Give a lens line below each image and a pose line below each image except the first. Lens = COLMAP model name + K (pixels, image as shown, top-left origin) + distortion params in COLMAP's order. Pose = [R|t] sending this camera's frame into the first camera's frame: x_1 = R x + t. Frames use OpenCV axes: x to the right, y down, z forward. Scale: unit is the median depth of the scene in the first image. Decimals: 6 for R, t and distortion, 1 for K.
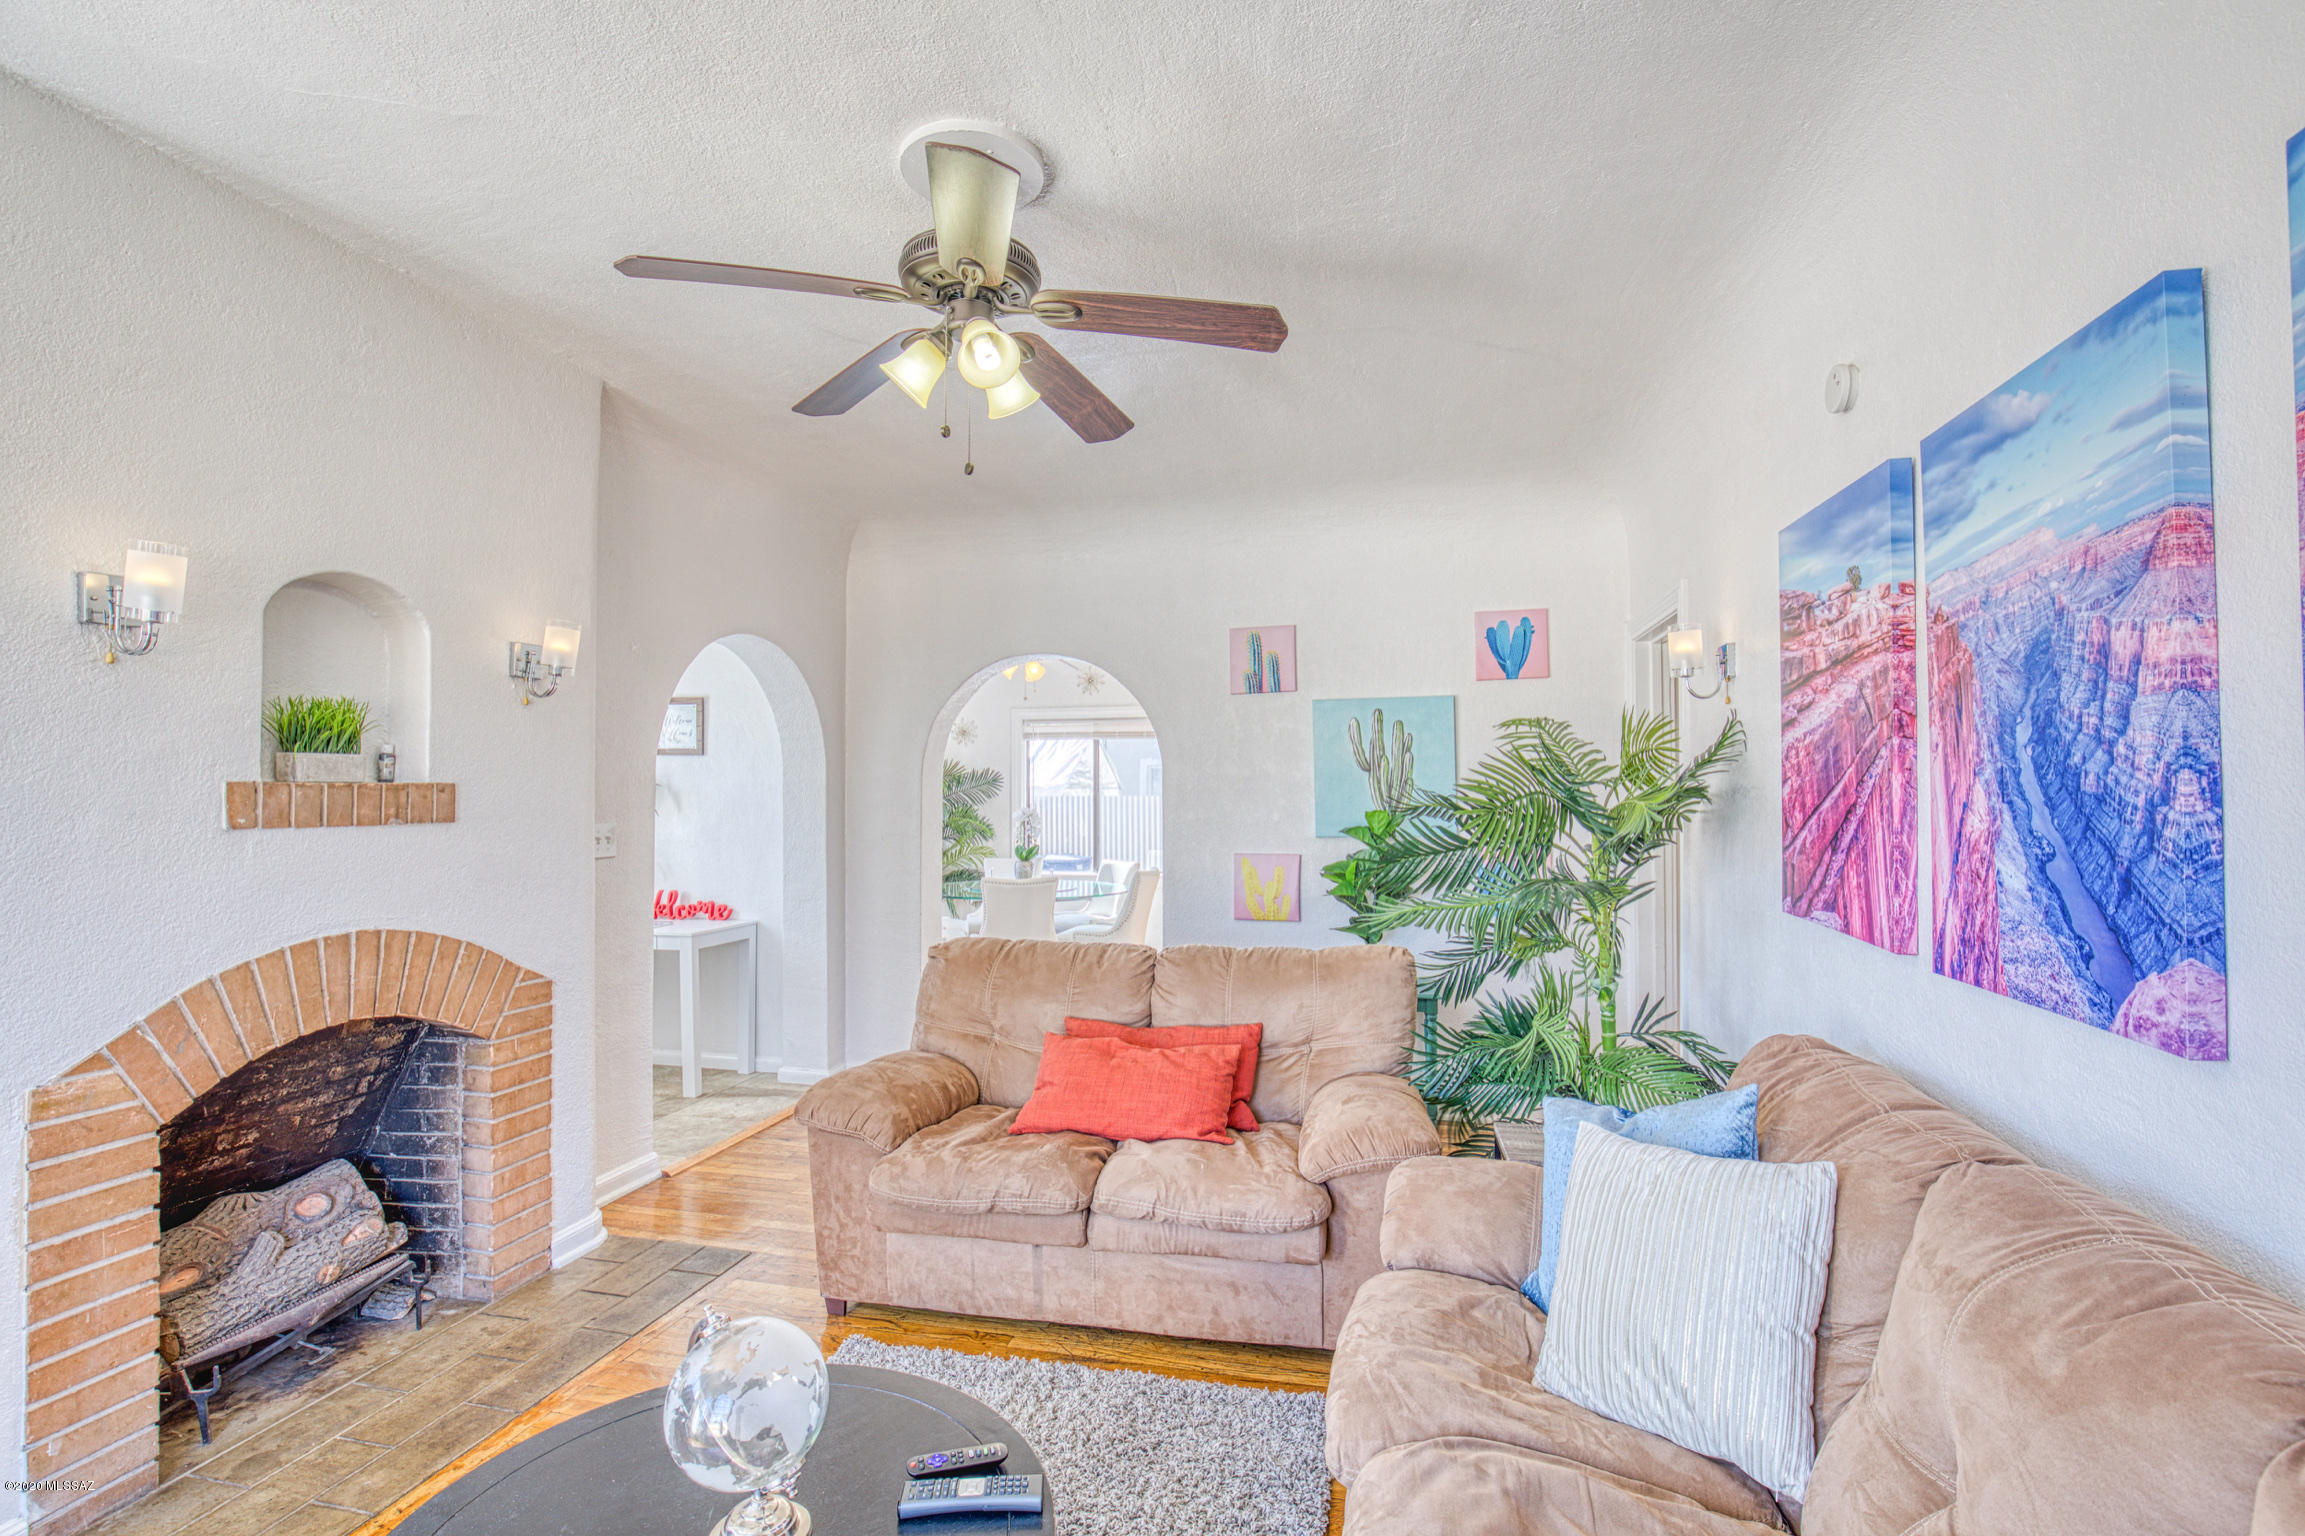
lens RADIAL K [[1050.0, 0, 1172.8], [0, 1050.0, 774.9], [0, 0, 1]] dist [-0.037575, 0.007494]
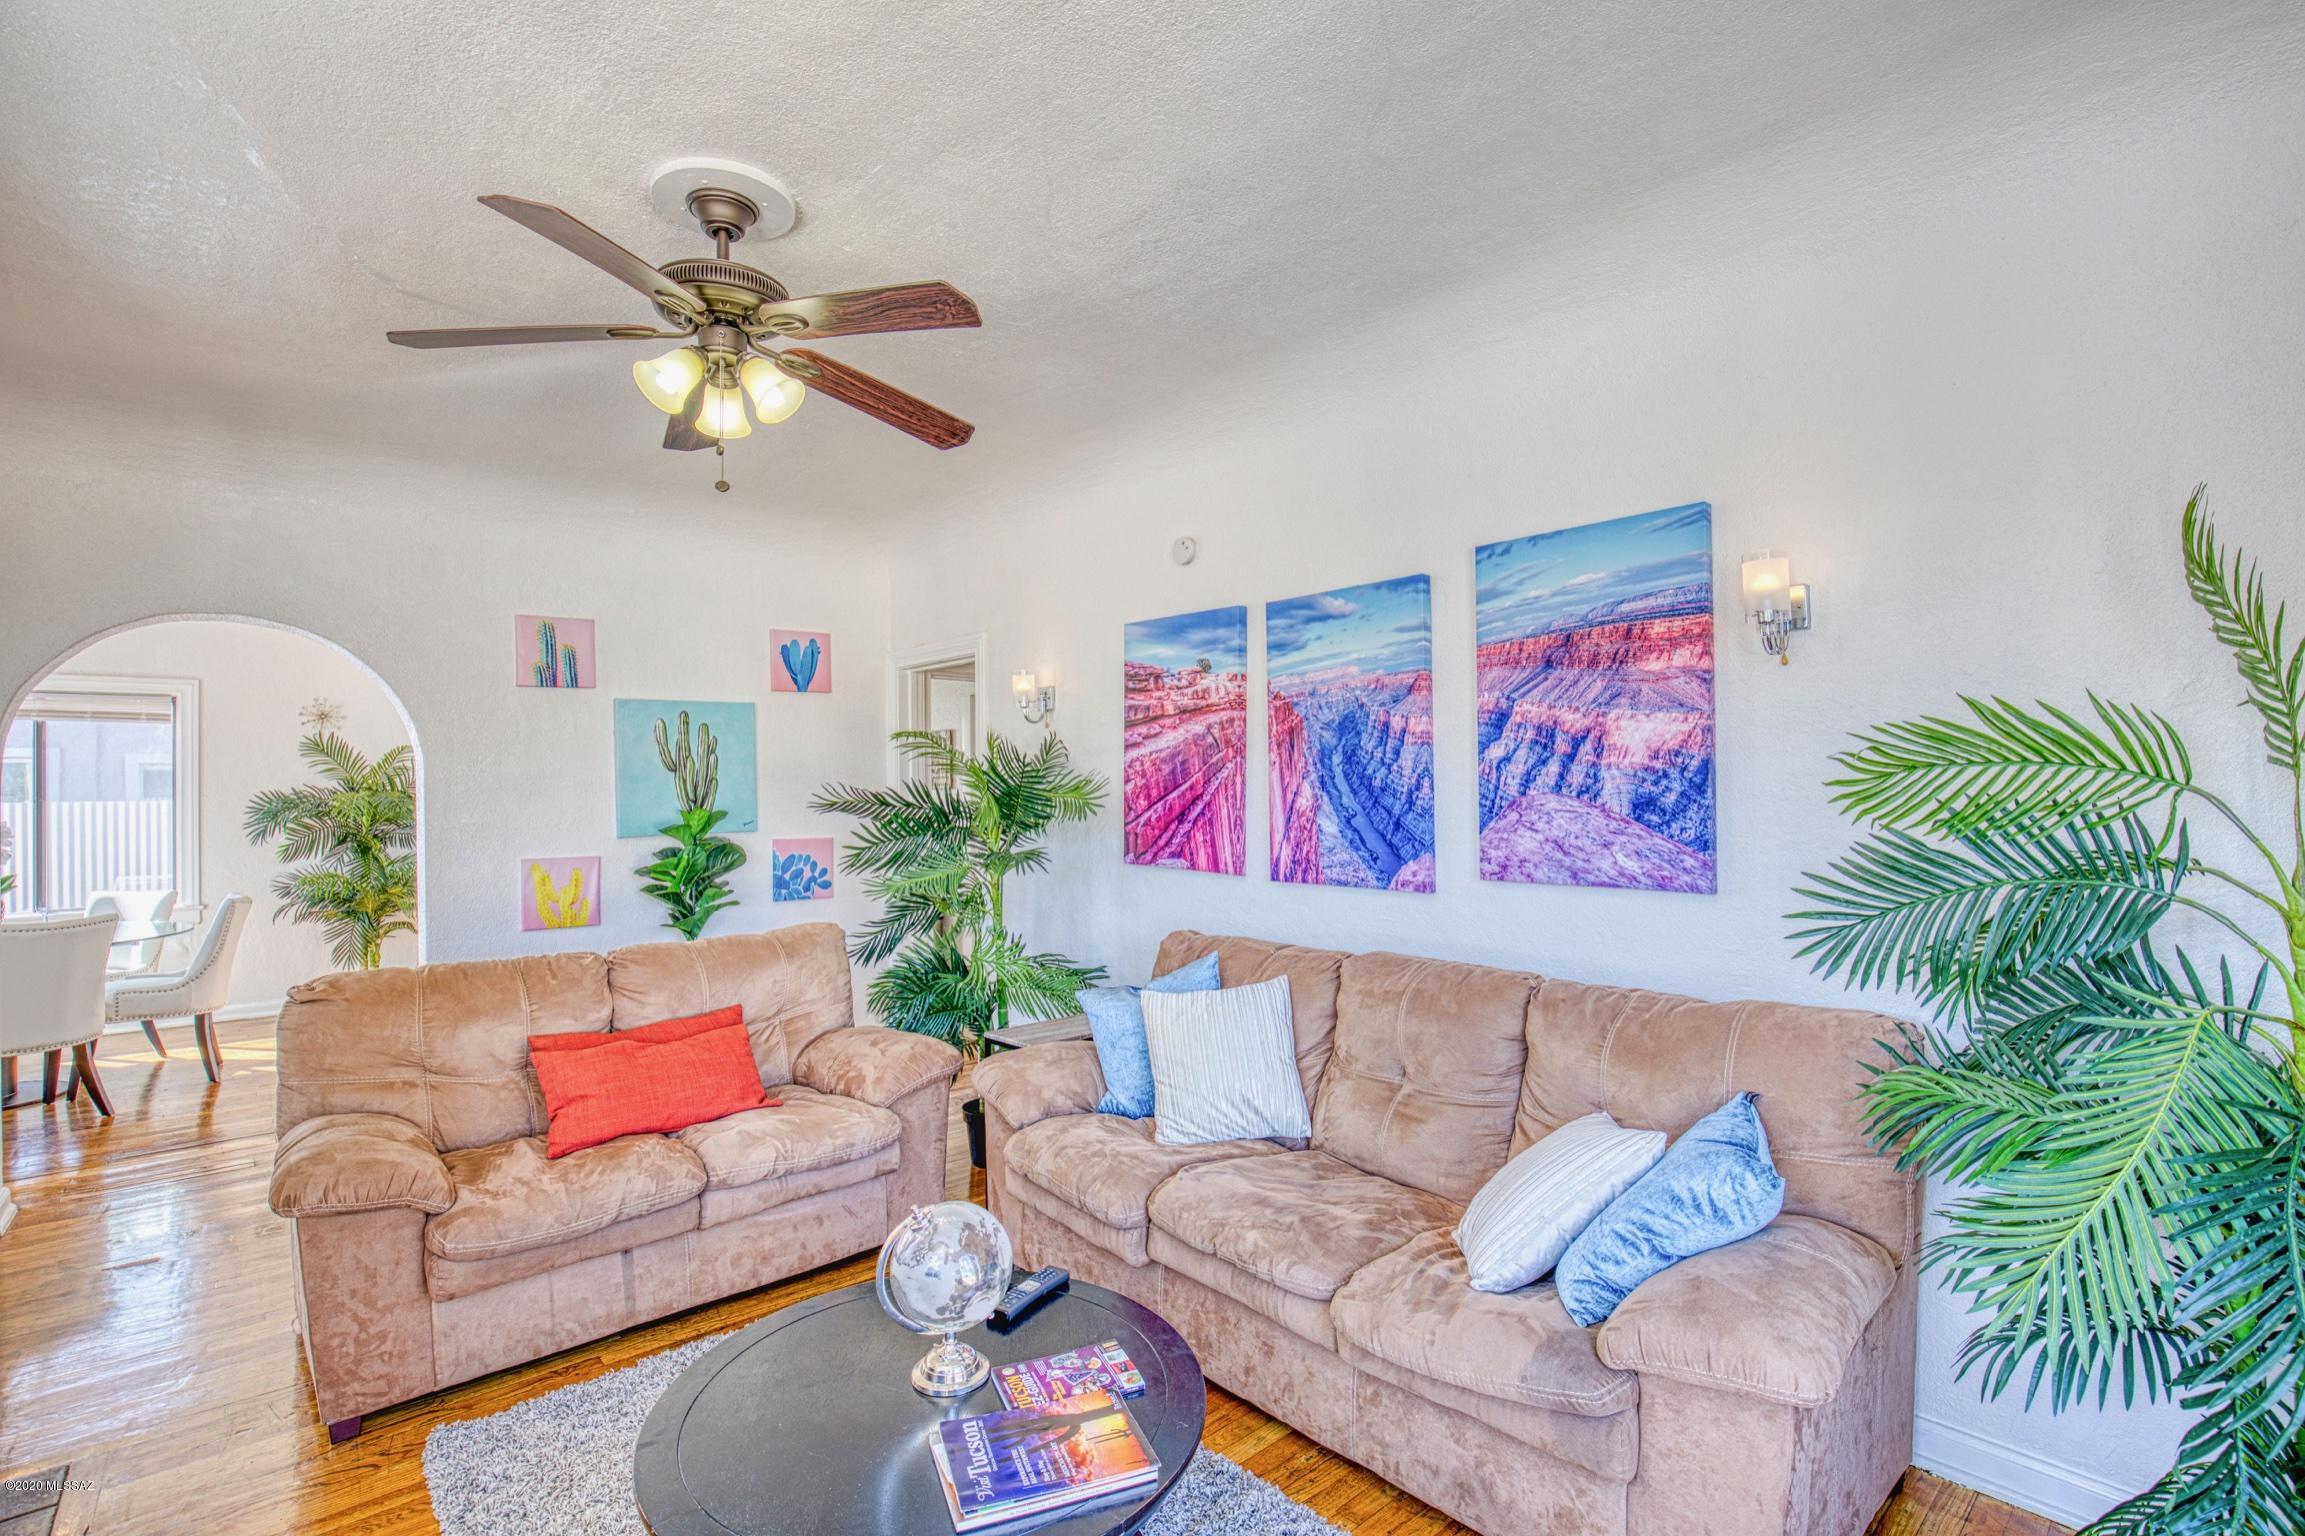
lens RADIAL K [[1050.0, 0, 1167.3], [0, 1050.0, 776.1], [0, 0, 1]] dist [-0.037575, 0.007494]
pose [[0.569411, 0.004495, 0.822041, -0.796185], [-0.004954, 0.999986, -0.002036, 0.000960], [-0.822038, -0.002913, 0.569425, 0.031399]]
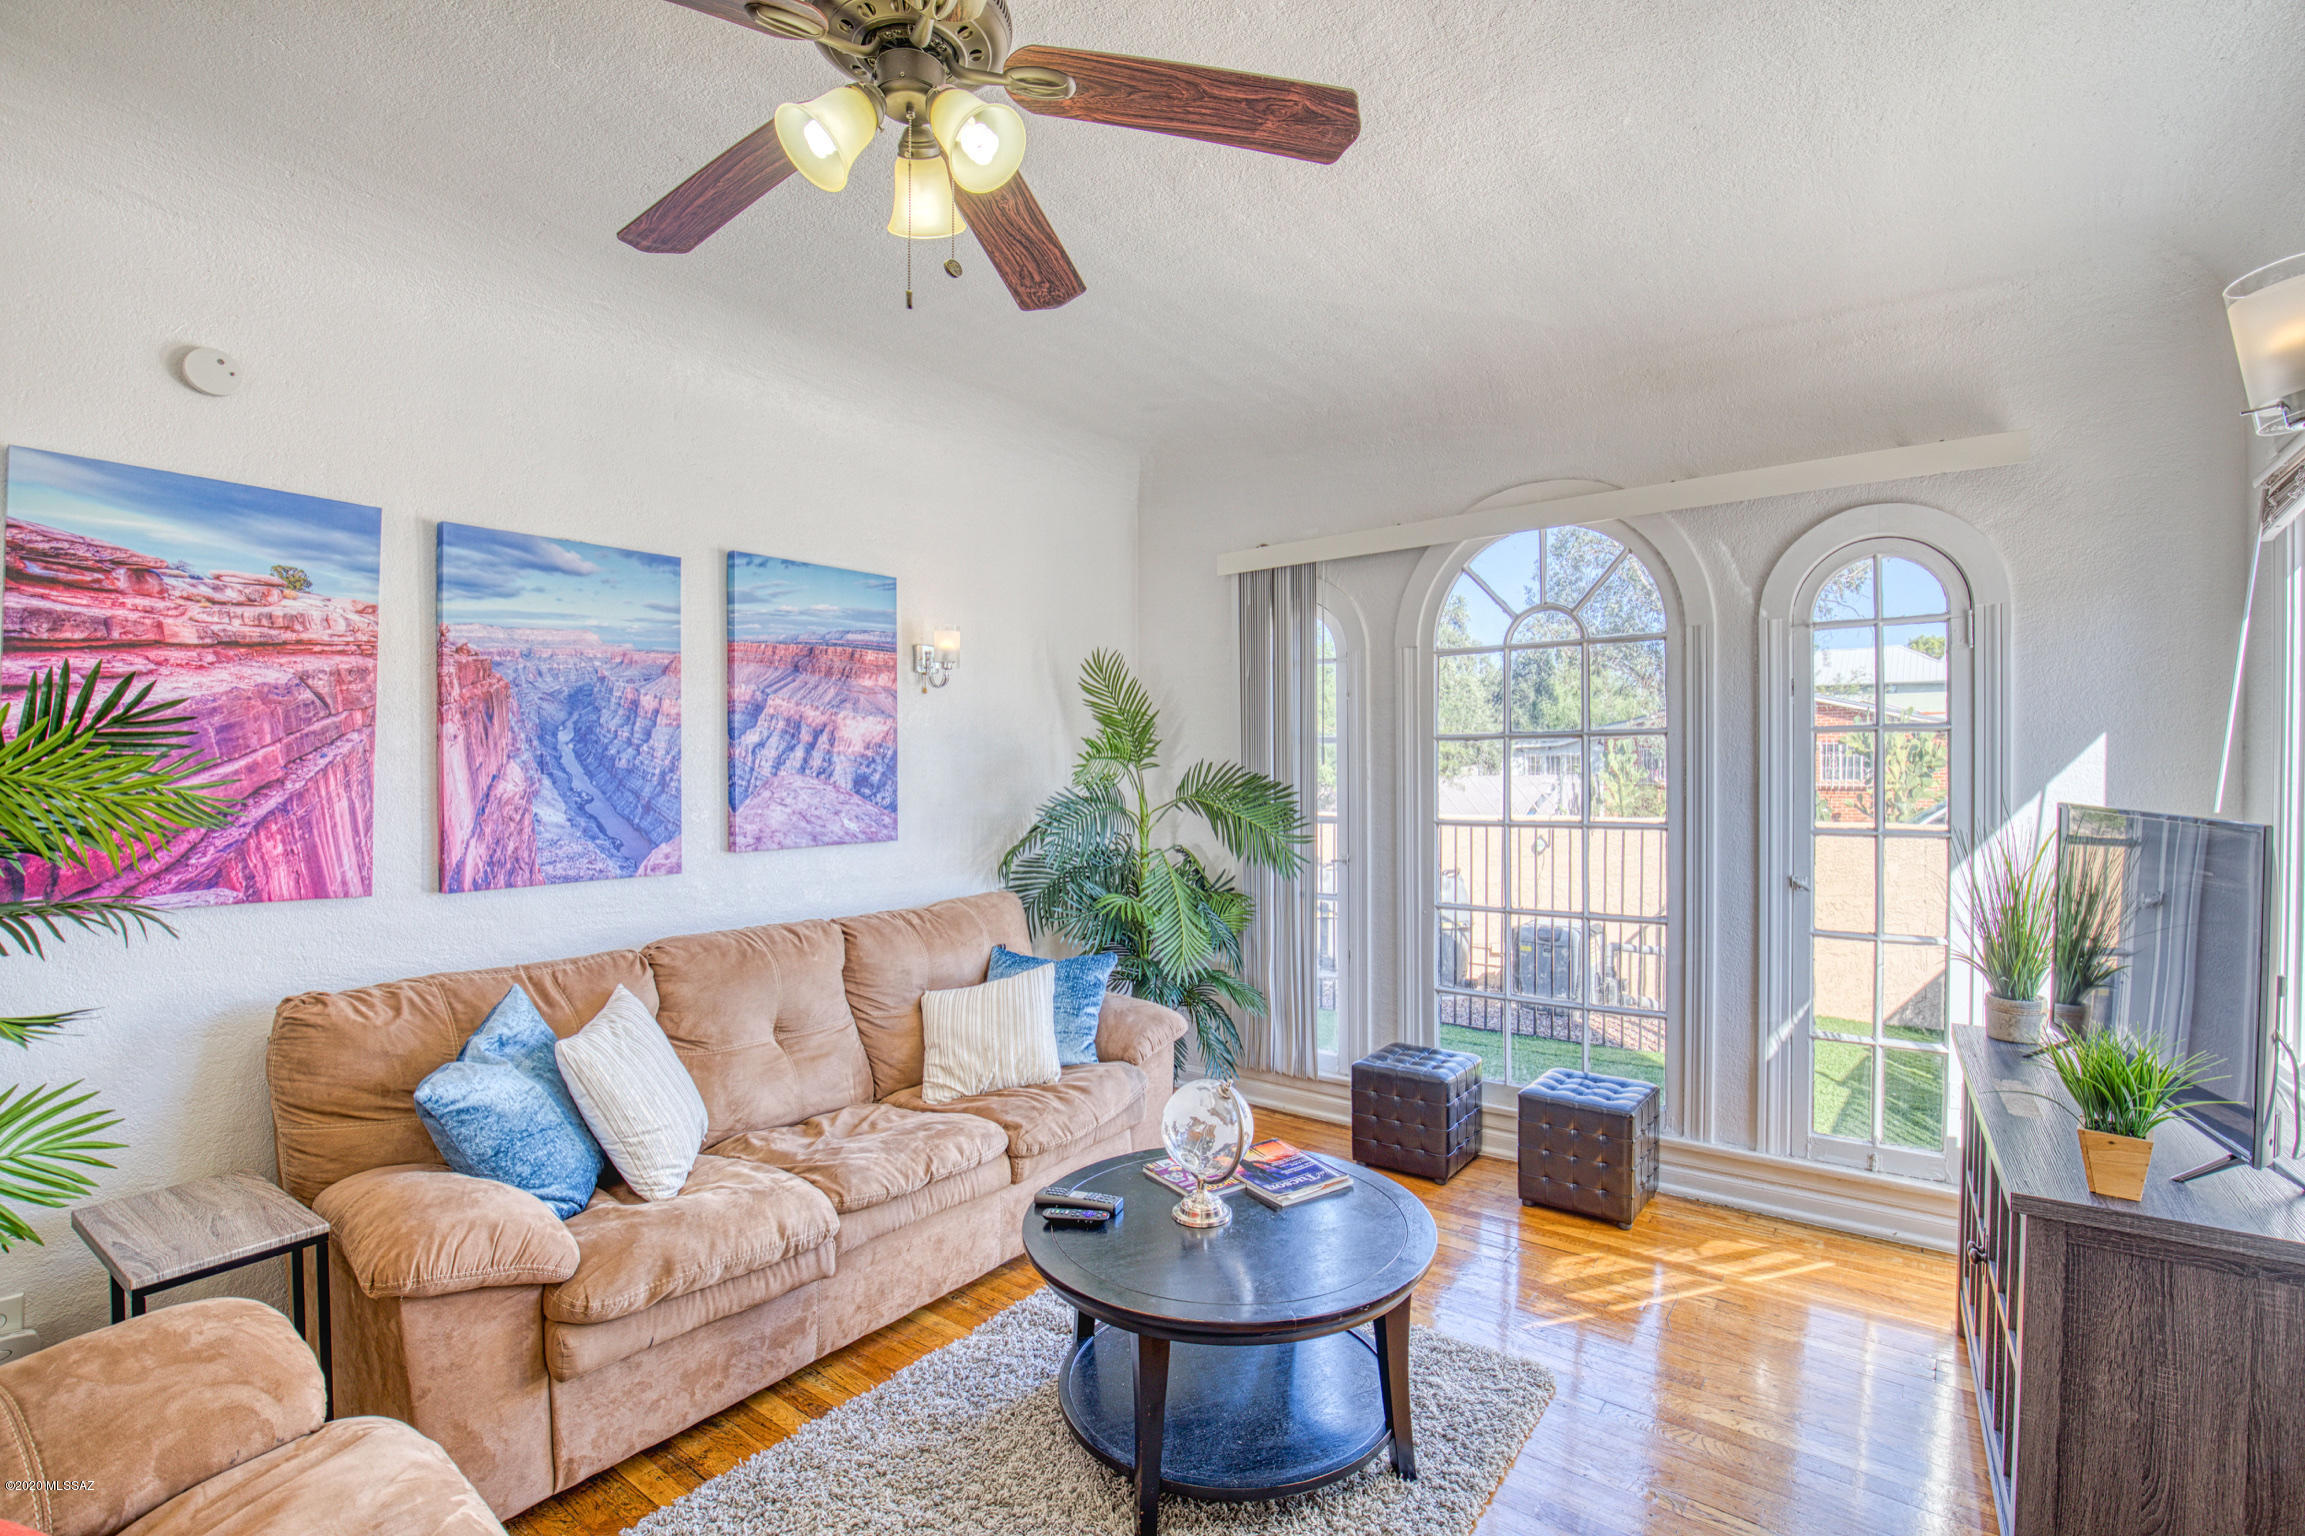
lens RADIAL K [[1050.0, 0, 1168.8], [0, 1050.0, 775.4], [0, 0, 1]] dist [-0.037575, 0.007494]
pose [[-0.913251, 0.001078, 0.407396, -0.623510], [-0.001603, 0.999979, -0.006240, 0.027125], [-0.407395, -0.006352, -0.913230, 1.536583]]
